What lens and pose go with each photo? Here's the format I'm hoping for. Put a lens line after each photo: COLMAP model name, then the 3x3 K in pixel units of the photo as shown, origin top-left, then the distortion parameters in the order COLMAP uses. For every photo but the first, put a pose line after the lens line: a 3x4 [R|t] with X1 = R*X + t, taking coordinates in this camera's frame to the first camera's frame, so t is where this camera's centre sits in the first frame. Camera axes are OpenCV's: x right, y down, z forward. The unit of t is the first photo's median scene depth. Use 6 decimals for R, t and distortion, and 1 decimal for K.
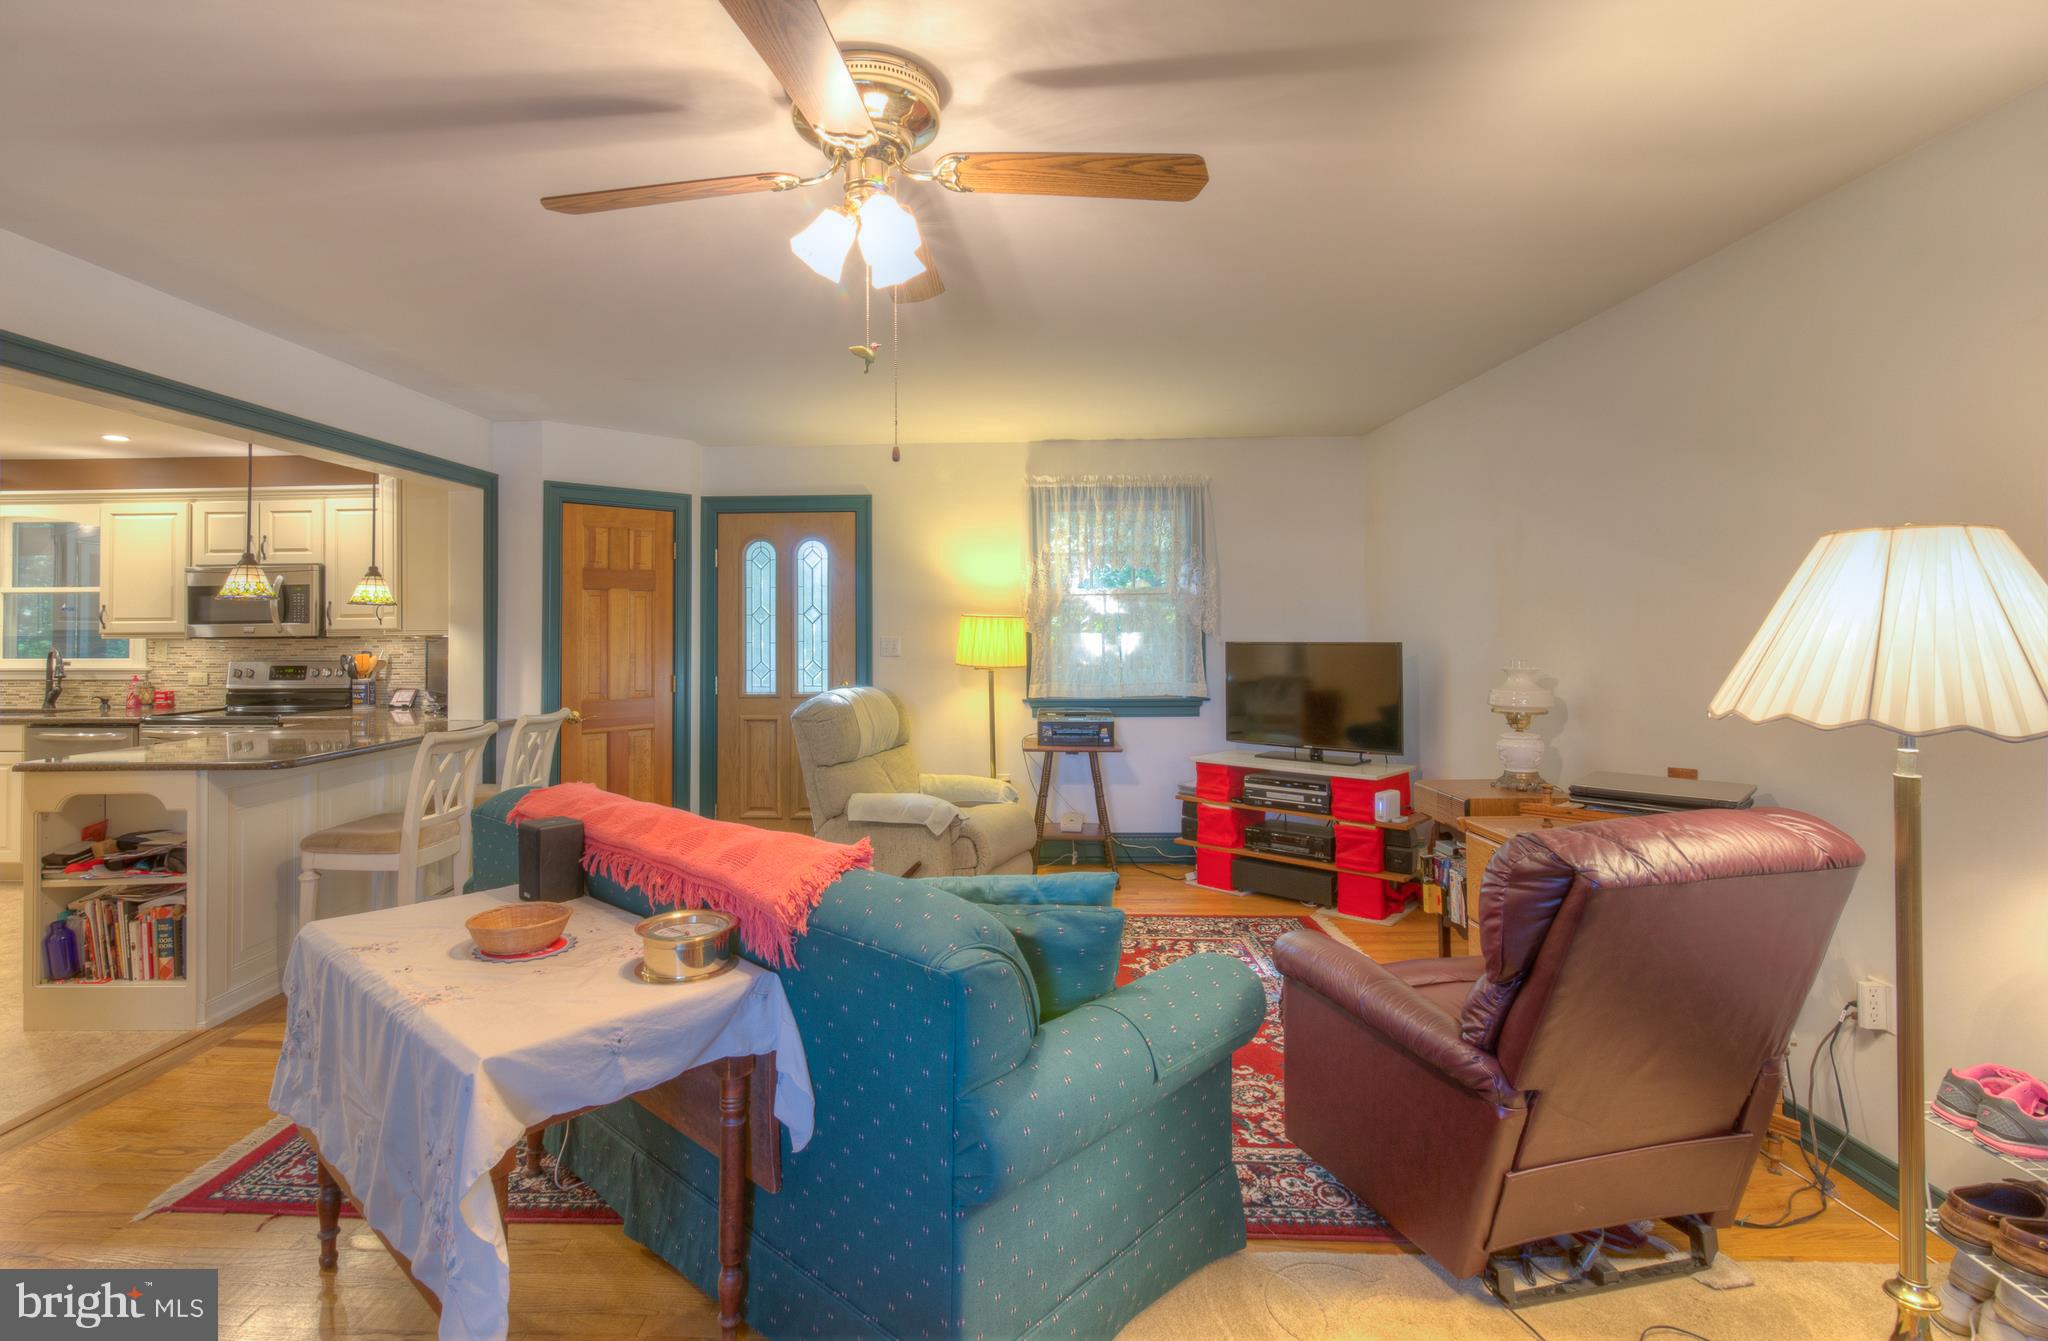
lens RADIAL K [[959.0, 0, 1019.7], [0, 959.0, 601.7], [0, 0, 1]] dist [0.003581, 0.000310]
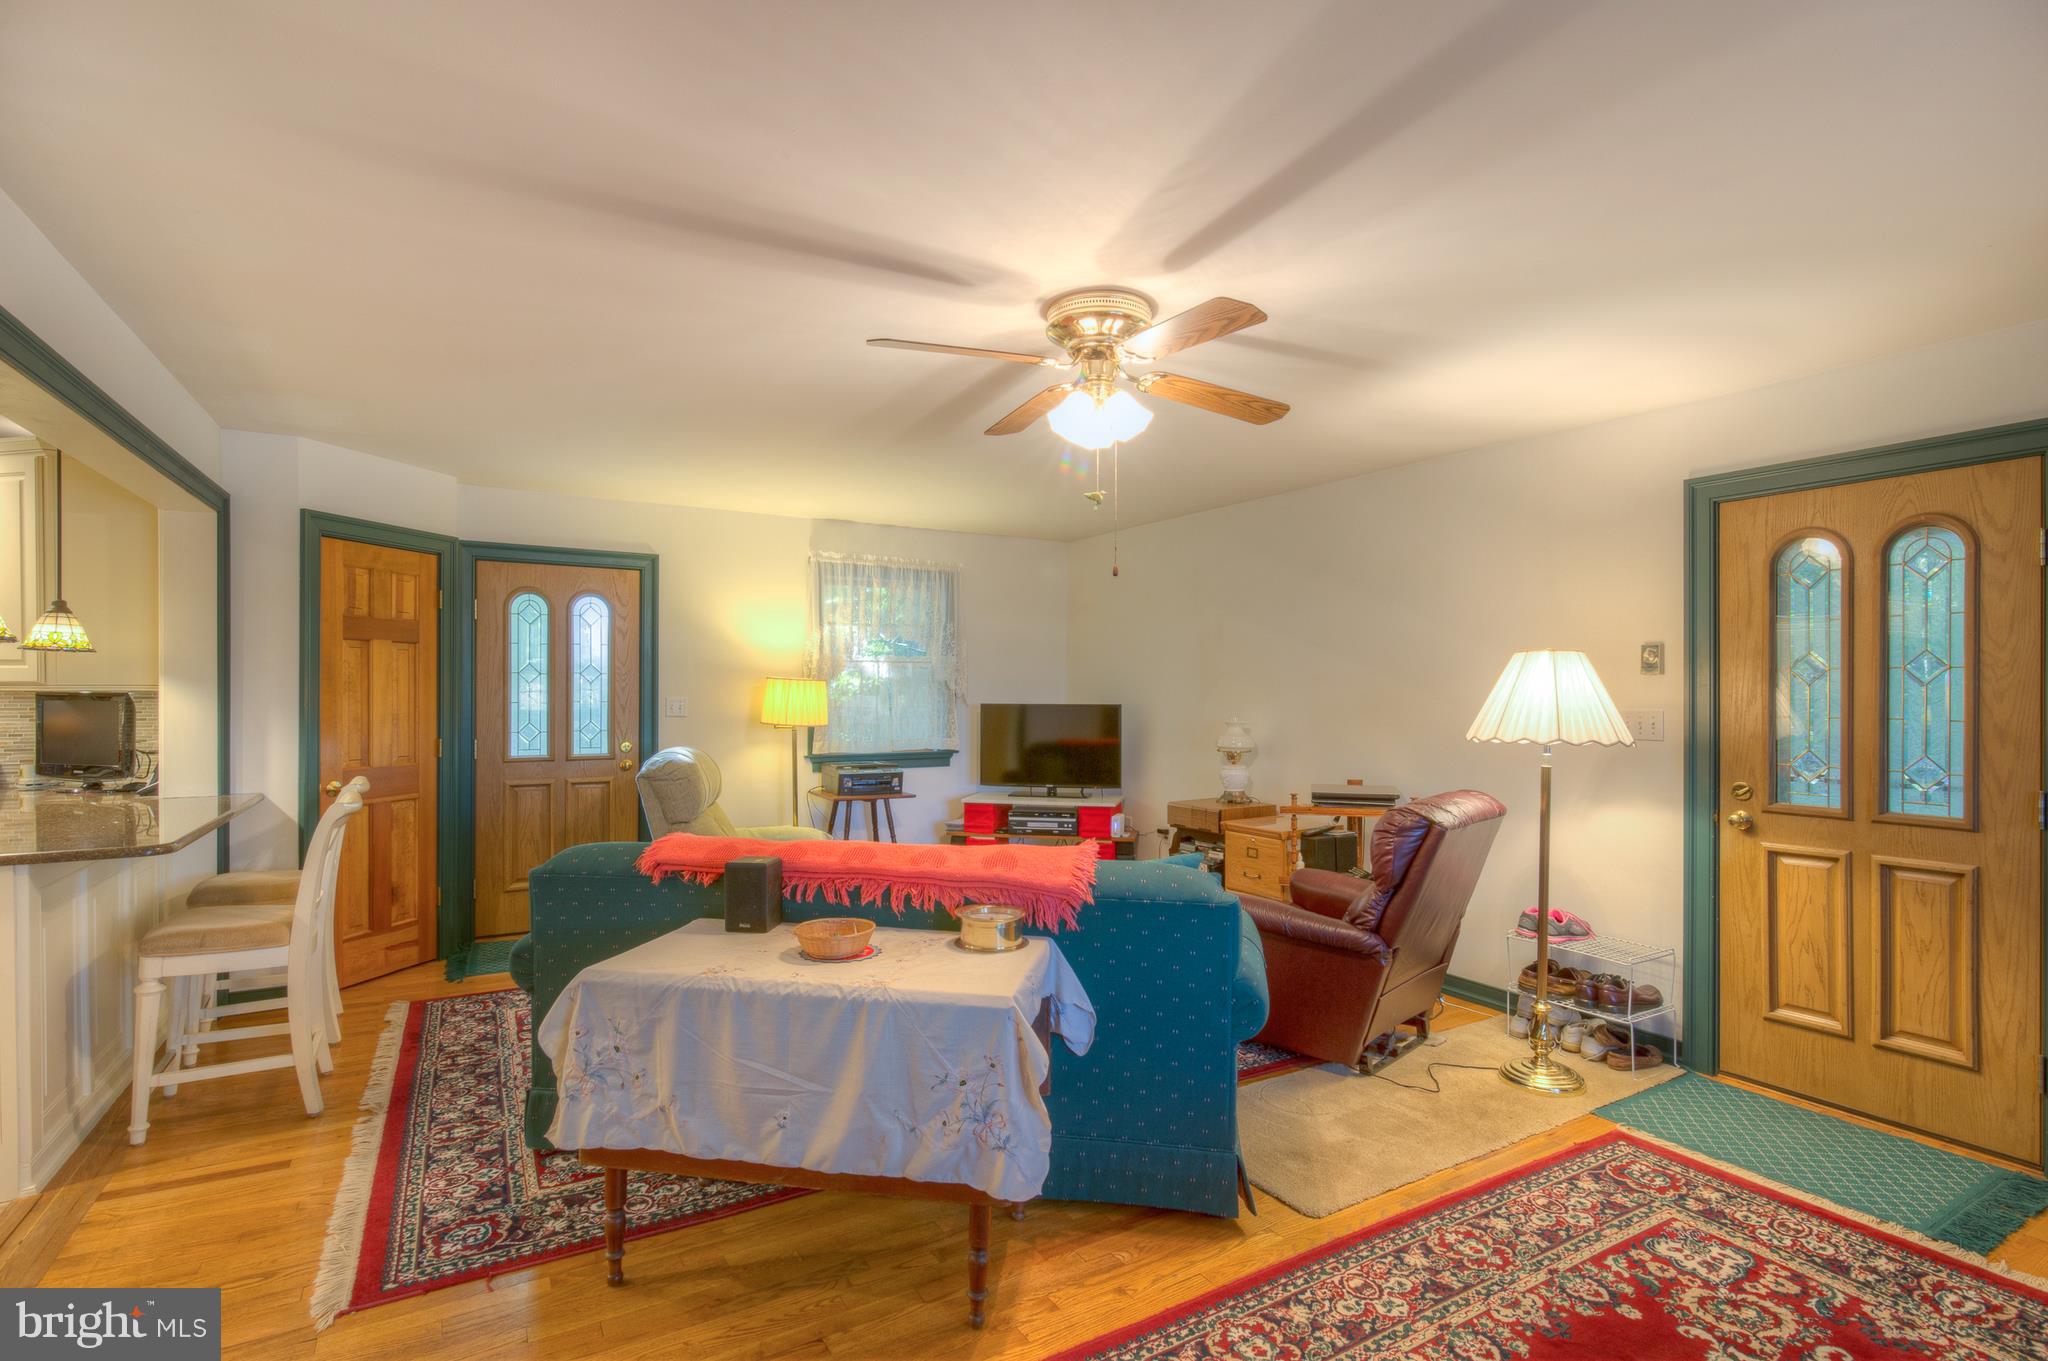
lens RADIAL K [[967.3, 0, 1024.0], [0, 967.3, 680.5], [0, 0, 1]] dist [0.000148, -0.000056]
pose [[0.839706, 0.016759, 0.542782, -0.414204], [-0.025599, 0.999634, 0.008738, 0.000632], [-0.542437, -0.021232, 0.839828, -0.058048]]
